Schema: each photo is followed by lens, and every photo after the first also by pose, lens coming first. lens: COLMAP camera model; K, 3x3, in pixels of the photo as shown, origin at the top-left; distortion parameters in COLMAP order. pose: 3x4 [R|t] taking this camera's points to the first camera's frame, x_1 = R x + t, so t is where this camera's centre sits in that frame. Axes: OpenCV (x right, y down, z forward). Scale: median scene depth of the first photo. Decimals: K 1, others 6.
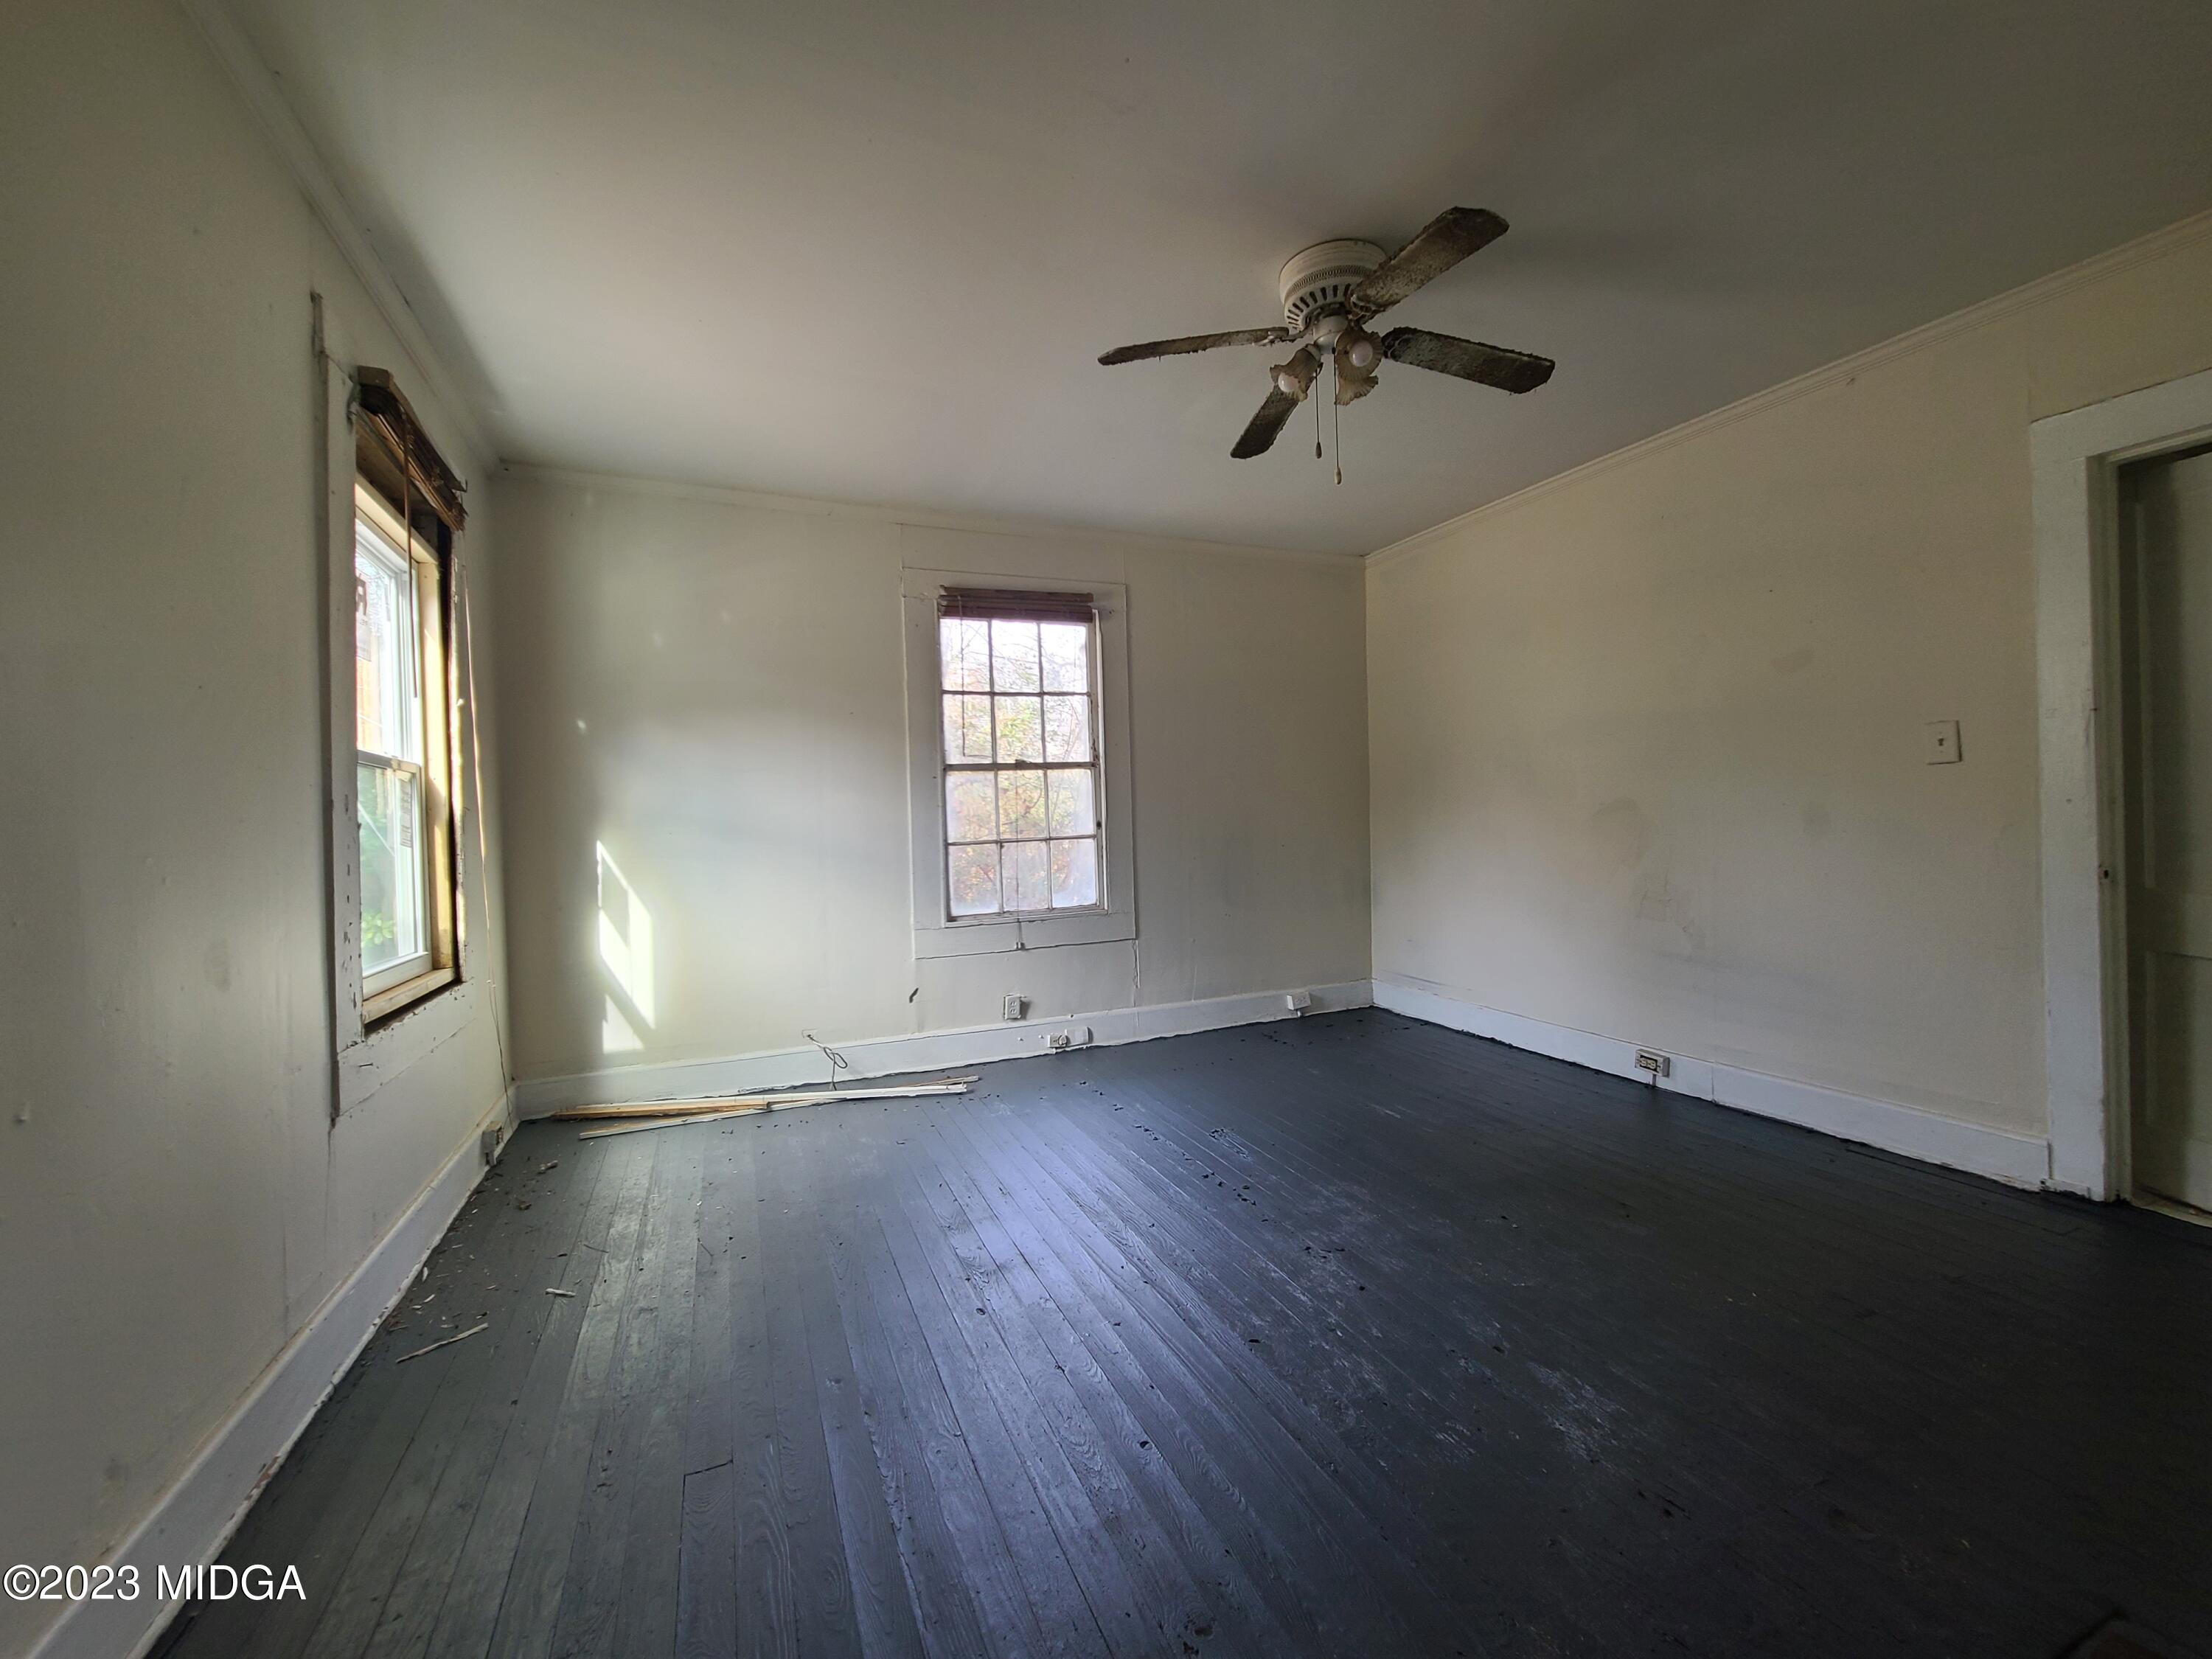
lens RADIAL K [[908.5, 0, 1102.4], [0, 908.5, 829.0], [0, 0, 1]] dist [0.000914, 0.000049]
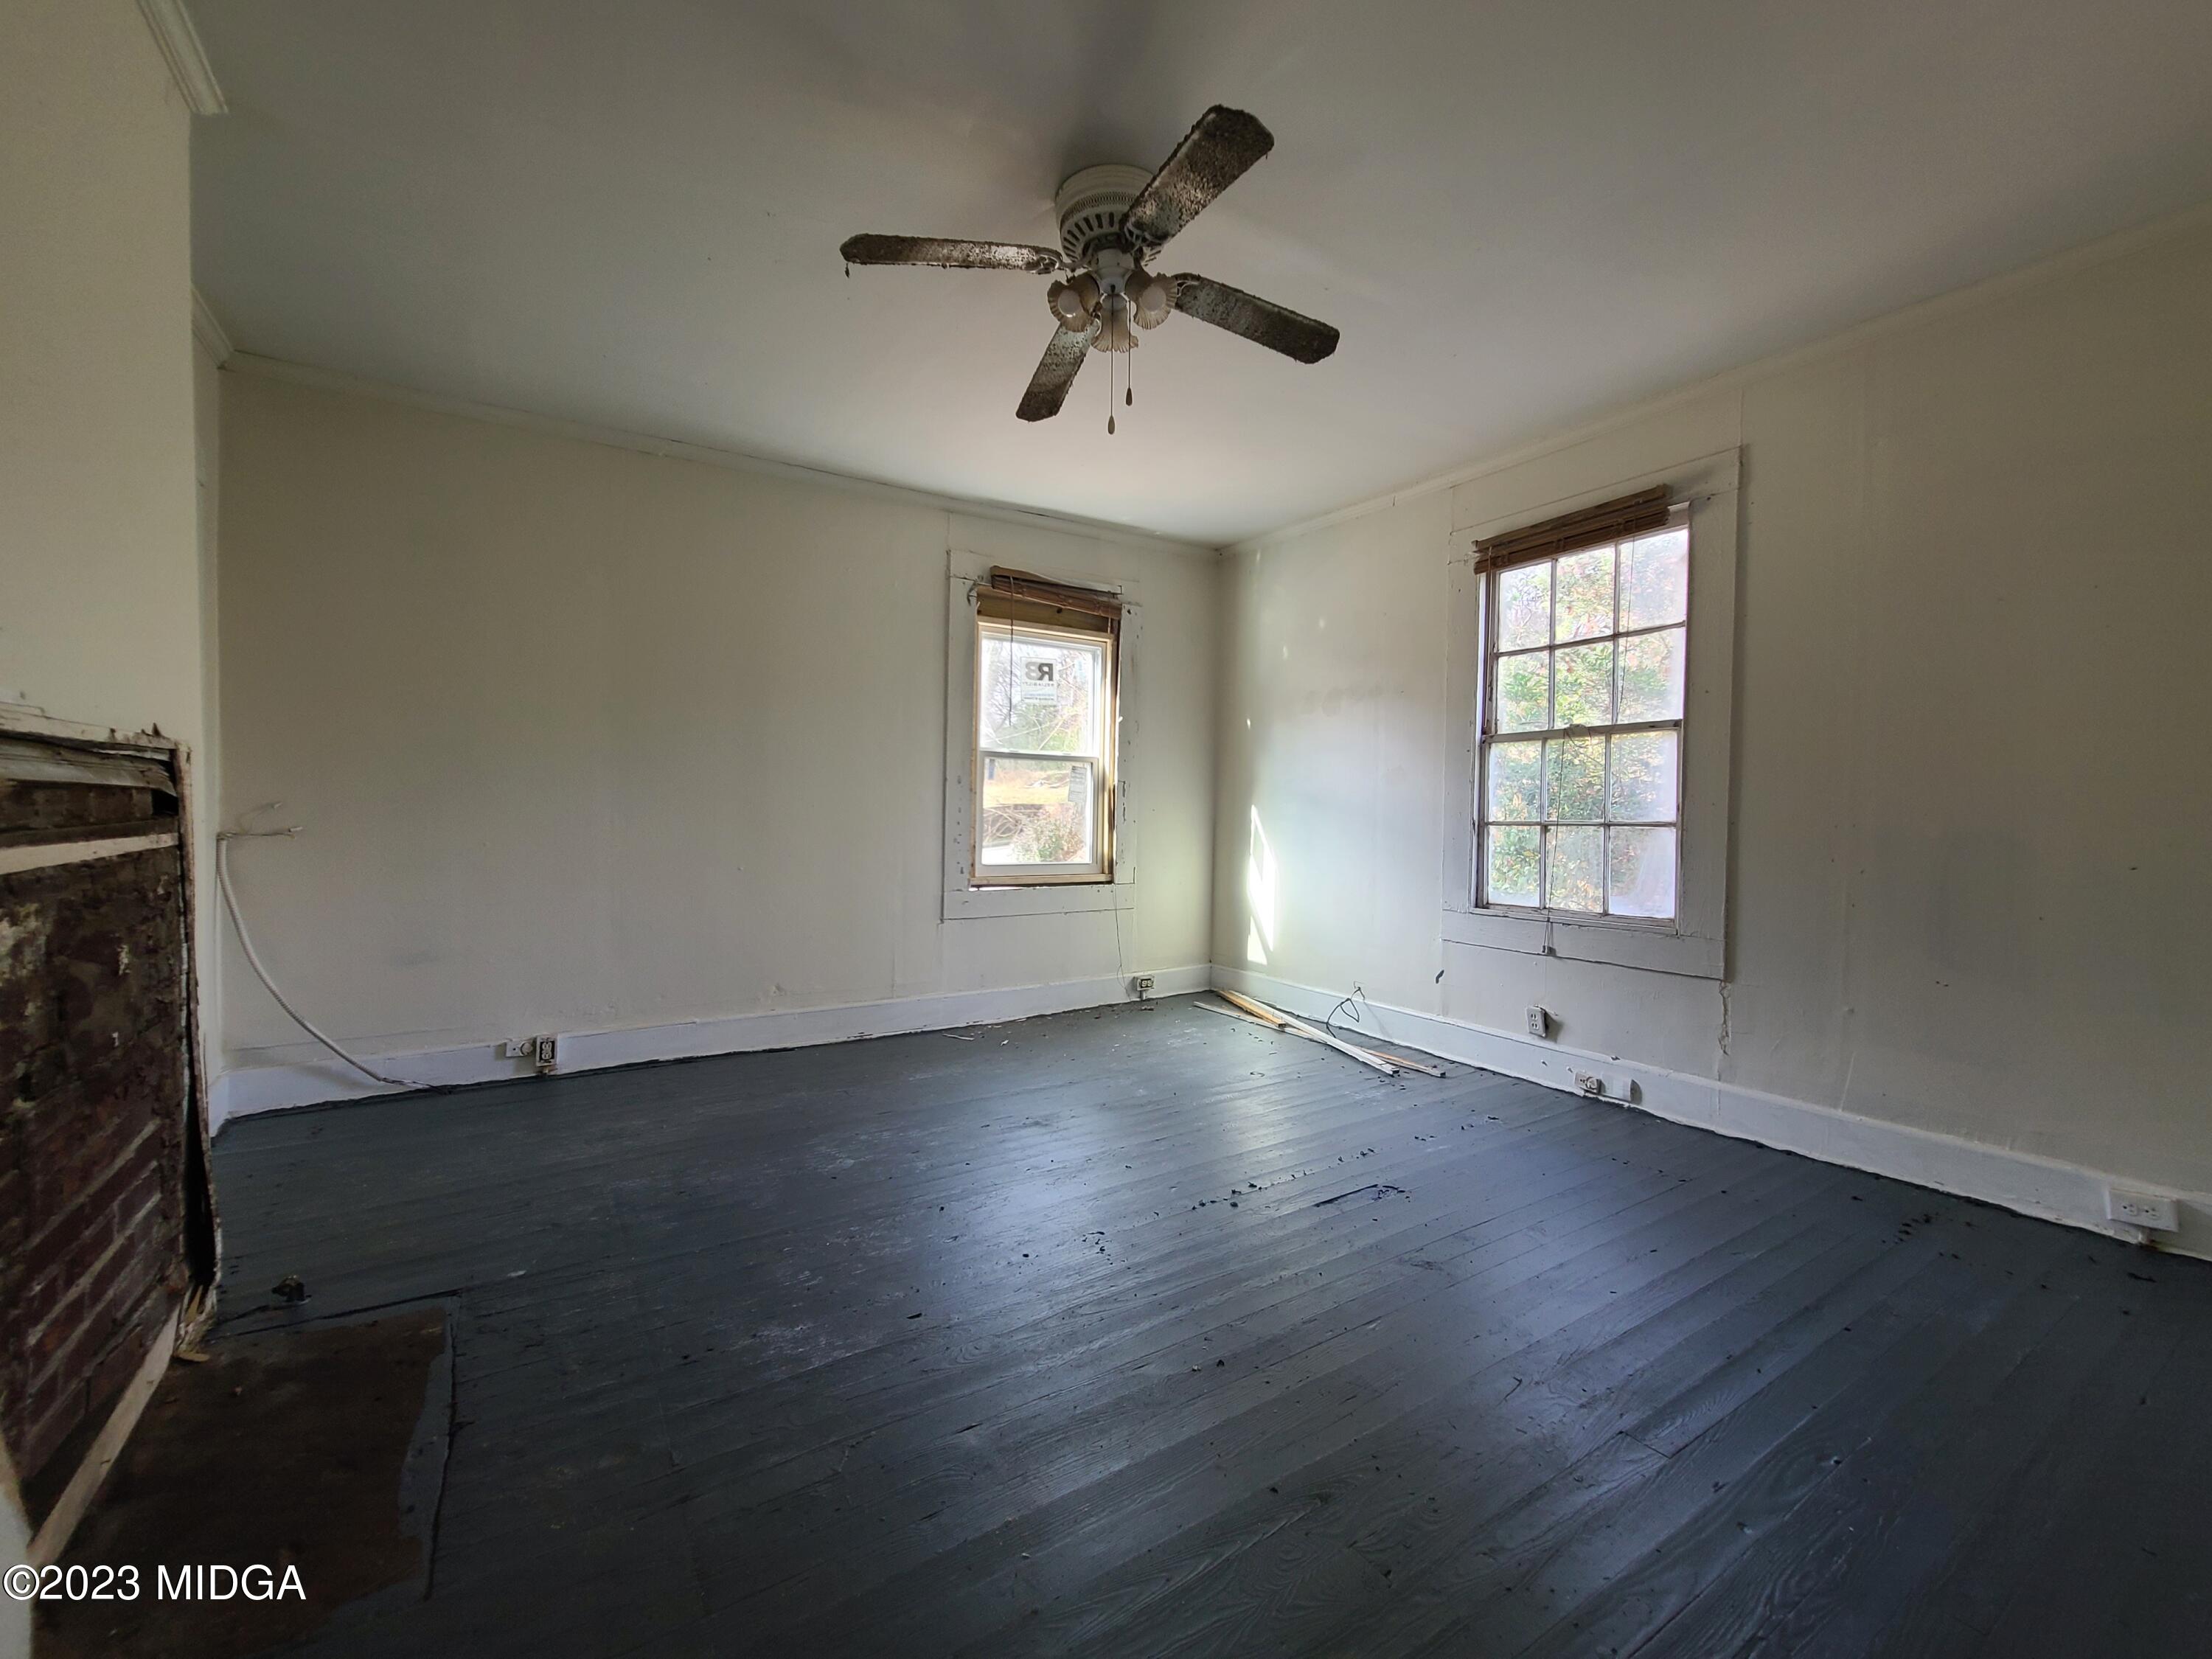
lens RADIAL K [[908.5, 0, 1102.4], [0, 908.5, 829.0], [0, 0, 1]] dist [0.000914, 0.000049]
pose [[0.170291, 0.054480, -0.983887, 0.649391], [-0.025281, 0.998383, 0.050907, -0.013976], [0.985069, 0.016205, 0.171393, 0.458083]]
